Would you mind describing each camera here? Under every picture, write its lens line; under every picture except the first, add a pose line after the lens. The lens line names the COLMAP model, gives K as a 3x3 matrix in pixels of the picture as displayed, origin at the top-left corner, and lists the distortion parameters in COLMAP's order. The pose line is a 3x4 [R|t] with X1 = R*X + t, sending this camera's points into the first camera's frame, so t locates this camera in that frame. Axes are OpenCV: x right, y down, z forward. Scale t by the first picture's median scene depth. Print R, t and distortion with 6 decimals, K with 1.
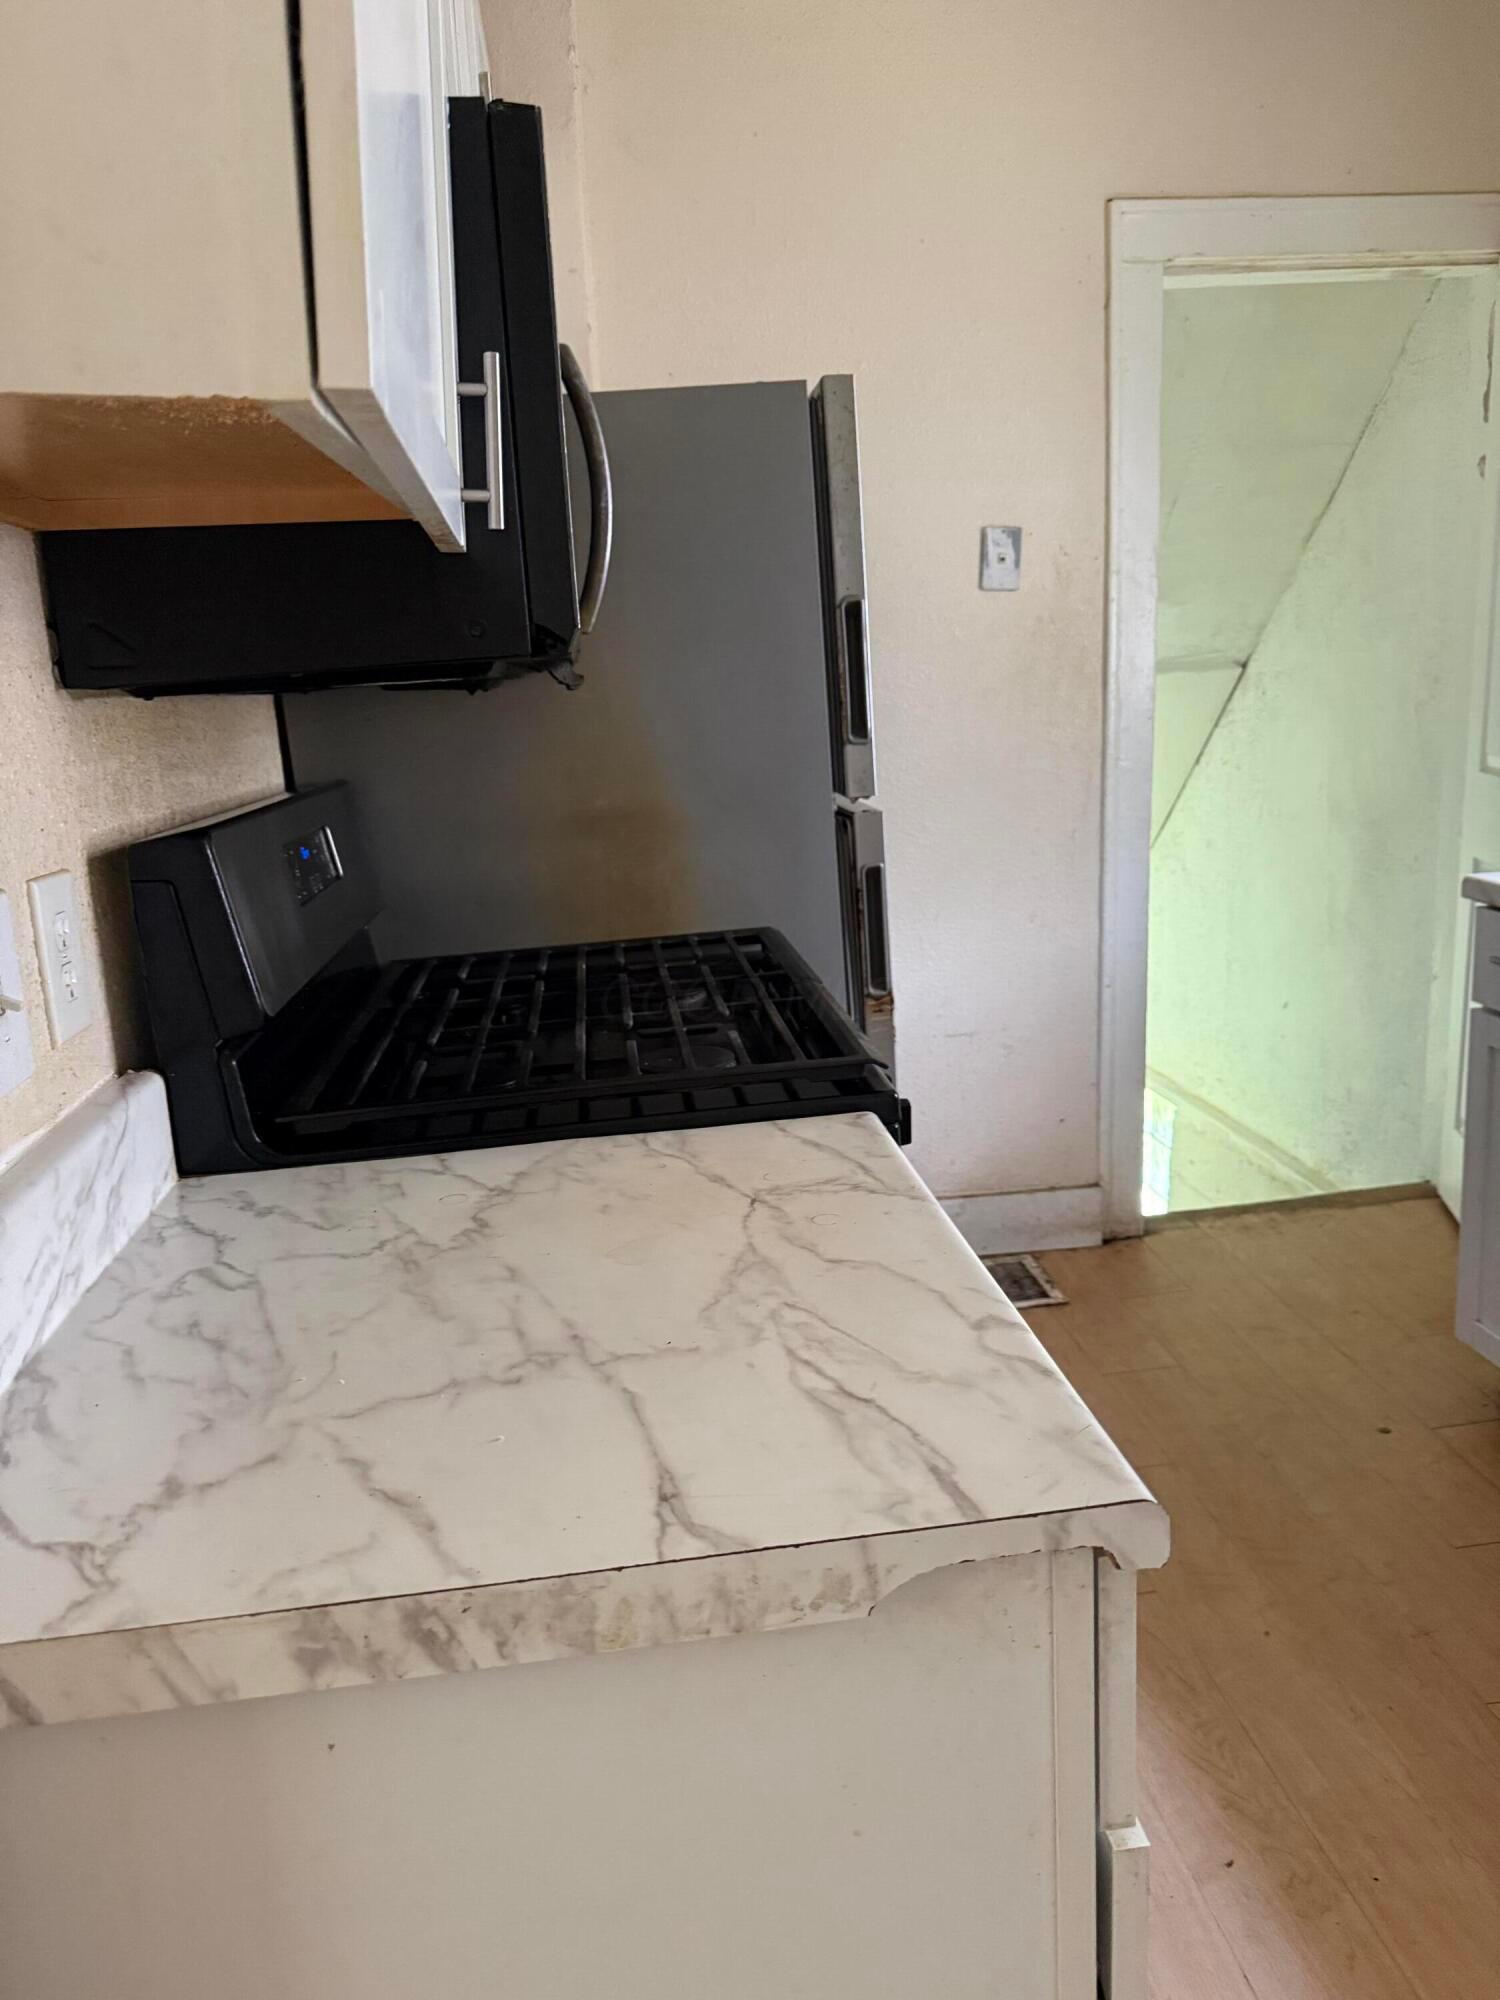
lens RADIAL K [[1436.2, 0, 792.4], [0, 1436.2, 1006.5], [0, 0, 1]] dist [-0.005902, -0.001935]
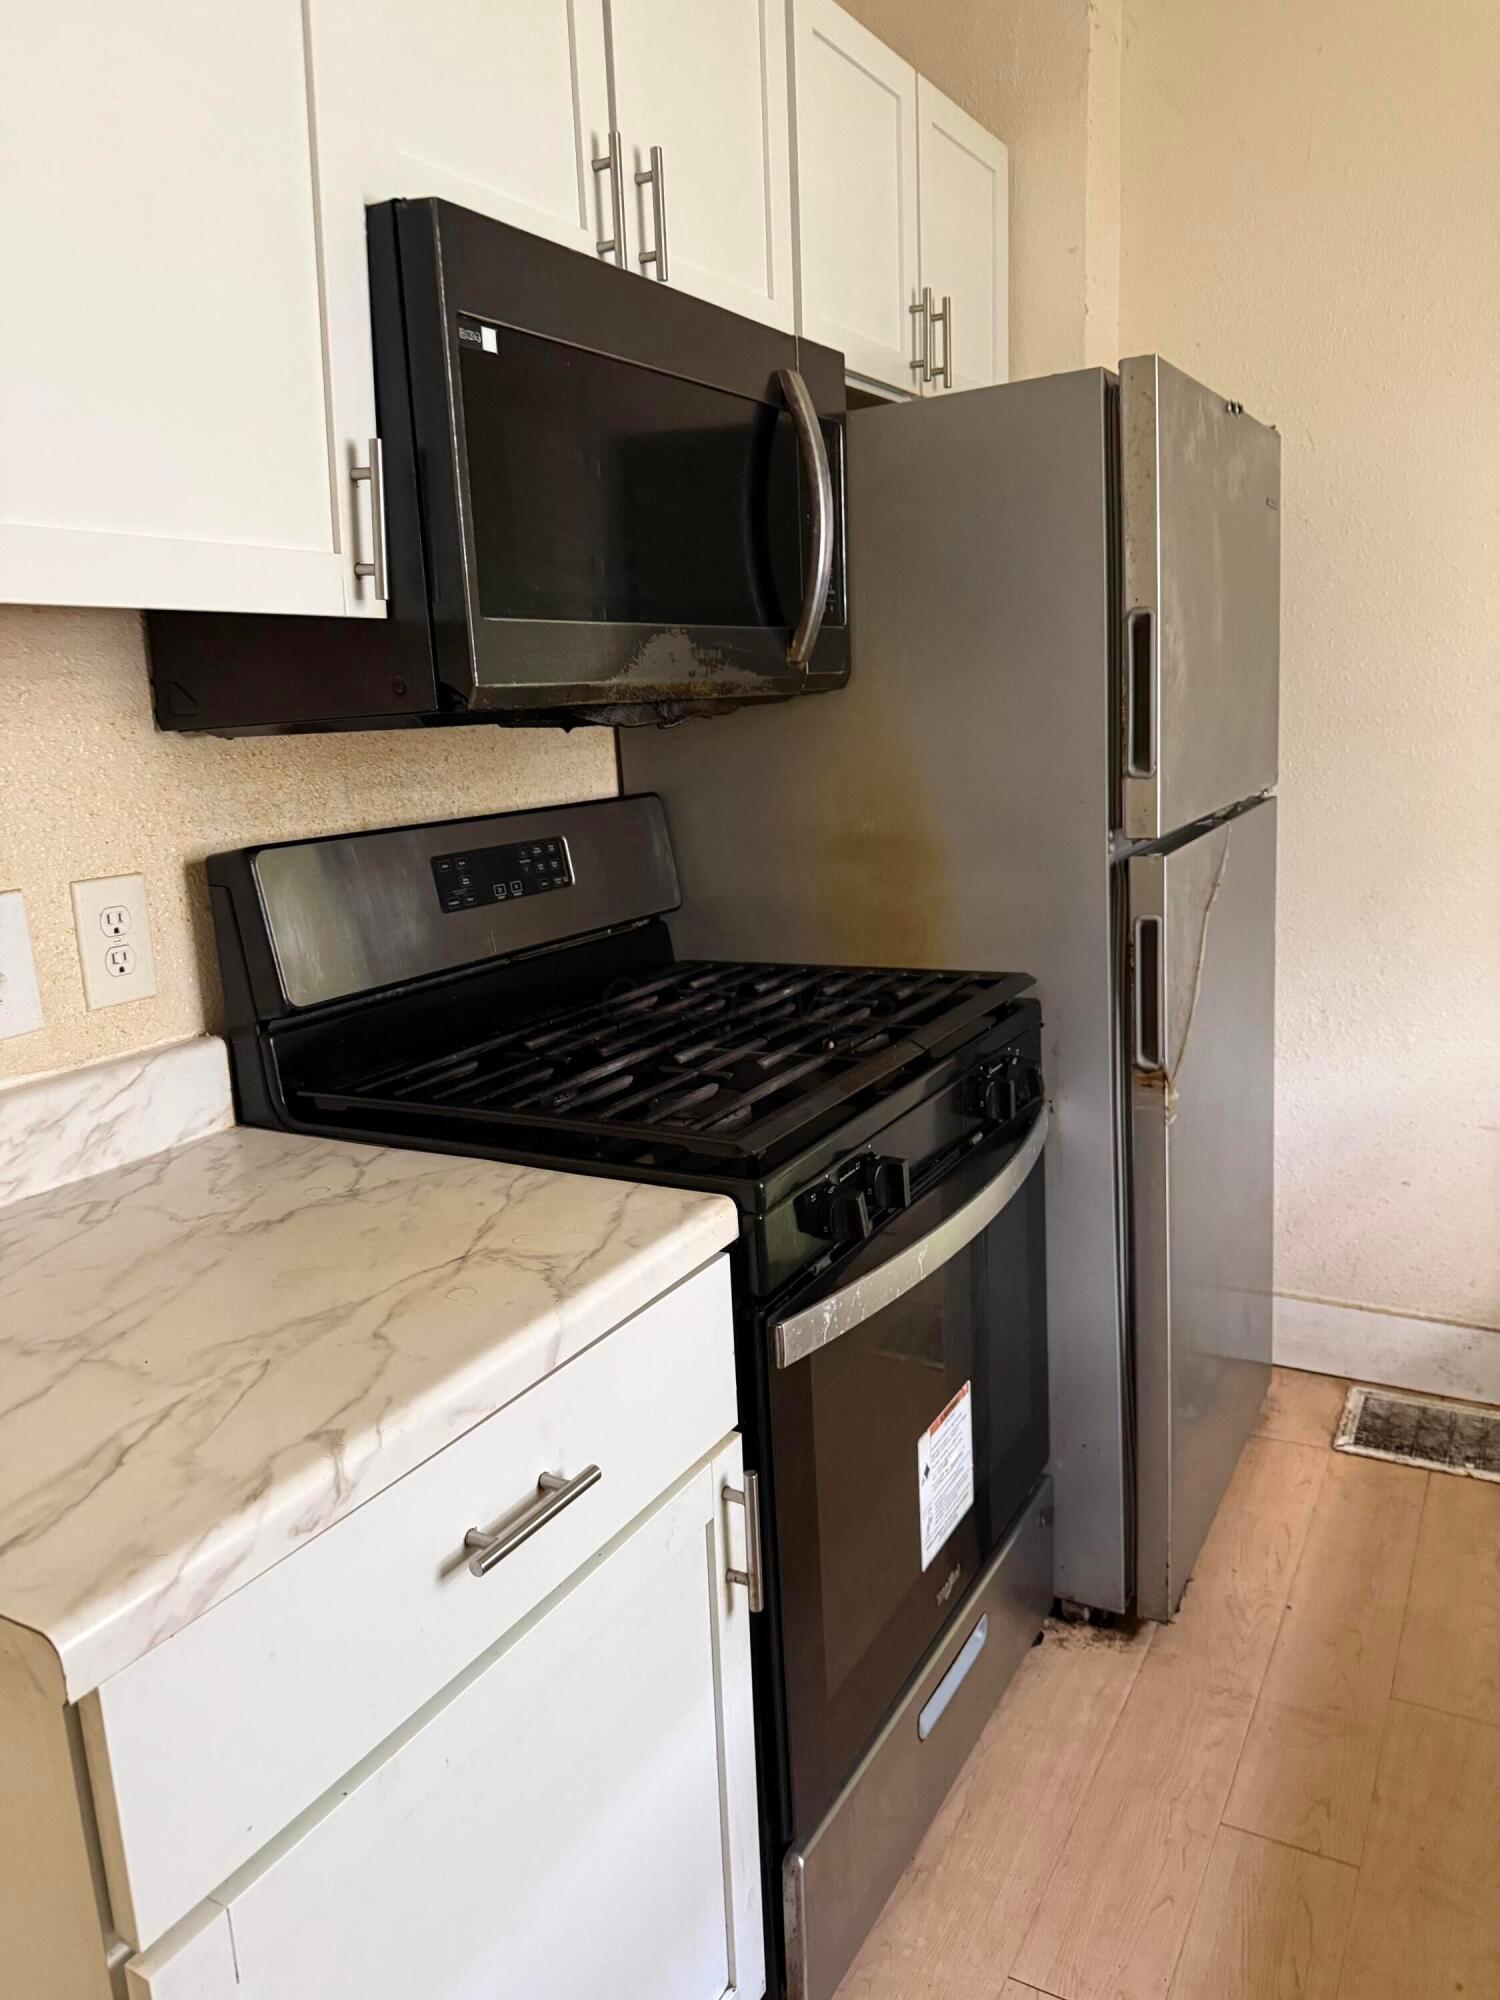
lens RADIAL K [[1436.2, 0, 750.6], [0, 1436.2, 994.0], [0, 0, 1]] dist [-0.005902, -0.001935]
pose [[0.787688, 0.136374, -0.600791, 0.682576], [-0.126941, 0.990193, 0.058334, -0.127295], [0.602854, 0.030316, 0.797275, 0.296172]]
